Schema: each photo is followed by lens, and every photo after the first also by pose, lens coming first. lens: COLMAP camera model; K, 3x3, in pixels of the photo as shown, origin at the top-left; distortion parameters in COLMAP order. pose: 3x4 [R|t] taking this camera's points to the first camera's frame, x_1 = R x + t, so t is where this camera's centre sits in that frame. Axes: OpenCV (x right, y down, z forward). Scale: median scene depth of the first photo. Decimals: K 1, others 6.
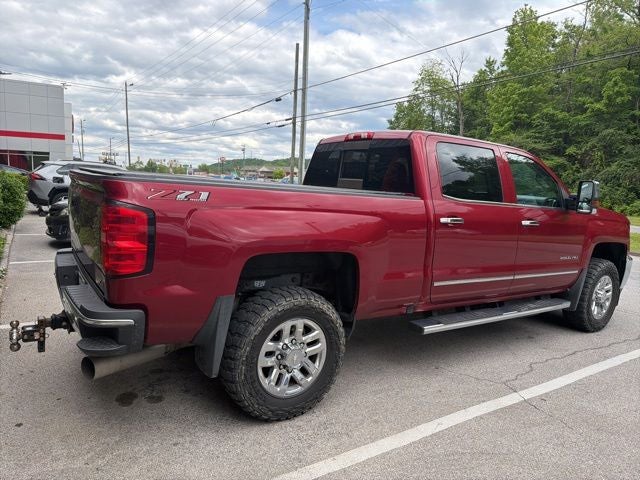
lens RADIAL K [[453.4, 0, 312.6], [0, 453.4, 240.6], [0, 0, 1]] dist [0.010653, -0.011477]
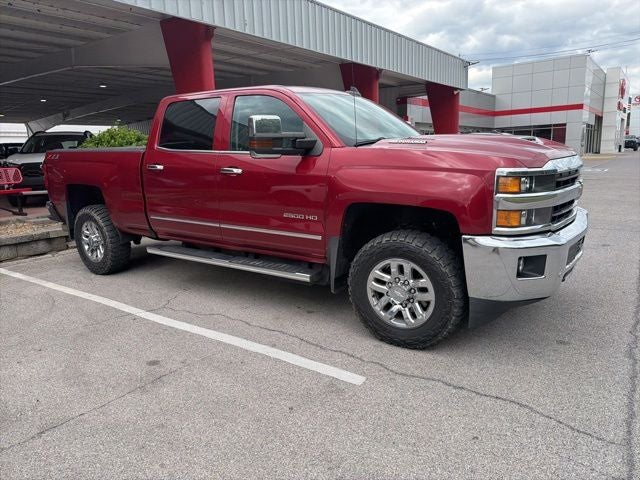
lens RADIAL K [[451.9, 0, 320.0], [0, 451.9, 240.0], [0, 0, 1]] dist [0.053856, -0.077258]
pose [[0.356513, 0.119143, -0.926663, 0.562701], [-0.068630, 0.992496, 0.101203, -0.000854], [0.931766, 0.027517, 0.362014, 0.324336]]
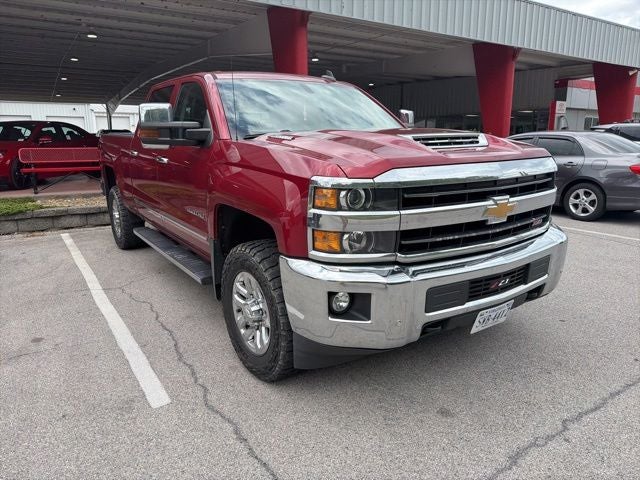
lens RADIAL K [[453.4, 0, 312.6], [0, 453.4, 240.6], [0, 0, 1]] dist [0.010653, -0.011477]
pose [[-0.002951, 0.167726, -0.985829, 0.554908], [-0.122870, 0.978303, 0.166814, -0.026508], [0.992418, 0.121621, 0.017722, 0.507560]]
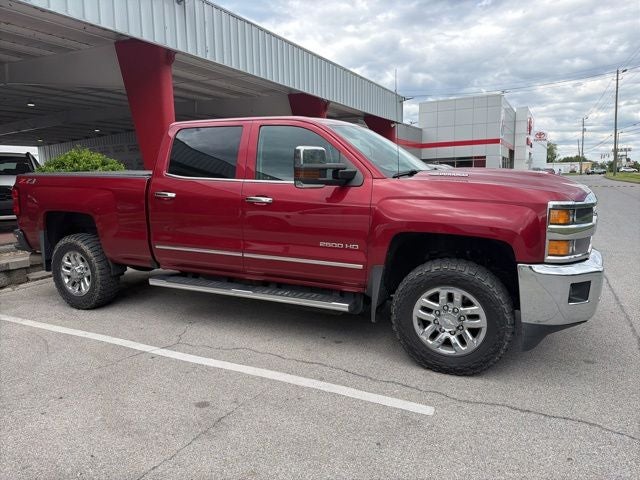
lens RADIAL K [[450.1, 0, 320.0], [0, 450.1, 240.0], [0, 0, 1]] dist [0.040738, -0.059114]
pose [[0.500649, 0.065965, -0.863133, 0.525436], [-0.070494, 0.996887, 0.035299, 0.001469], [0.862775, 0.043173, 0.503741, 0.251346]]
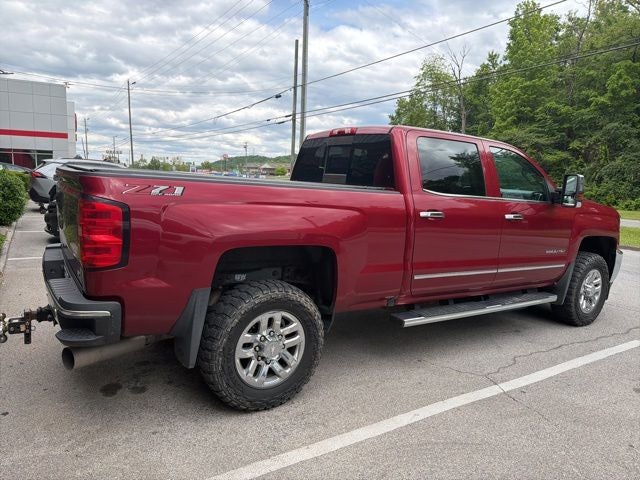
lens RADIAL K [[453.4, 0, 306.7], [0, 453.4, 239.6], [0, 0, 1]] dist [0.008510, -0.008264]
pose [[0.999789, -0.004110, -0.020149, 0.019803], [0.004216, 0.999978, 0.005209, 0.002093], [0.020127, -0.005293, 0.999783, -0.005650]]
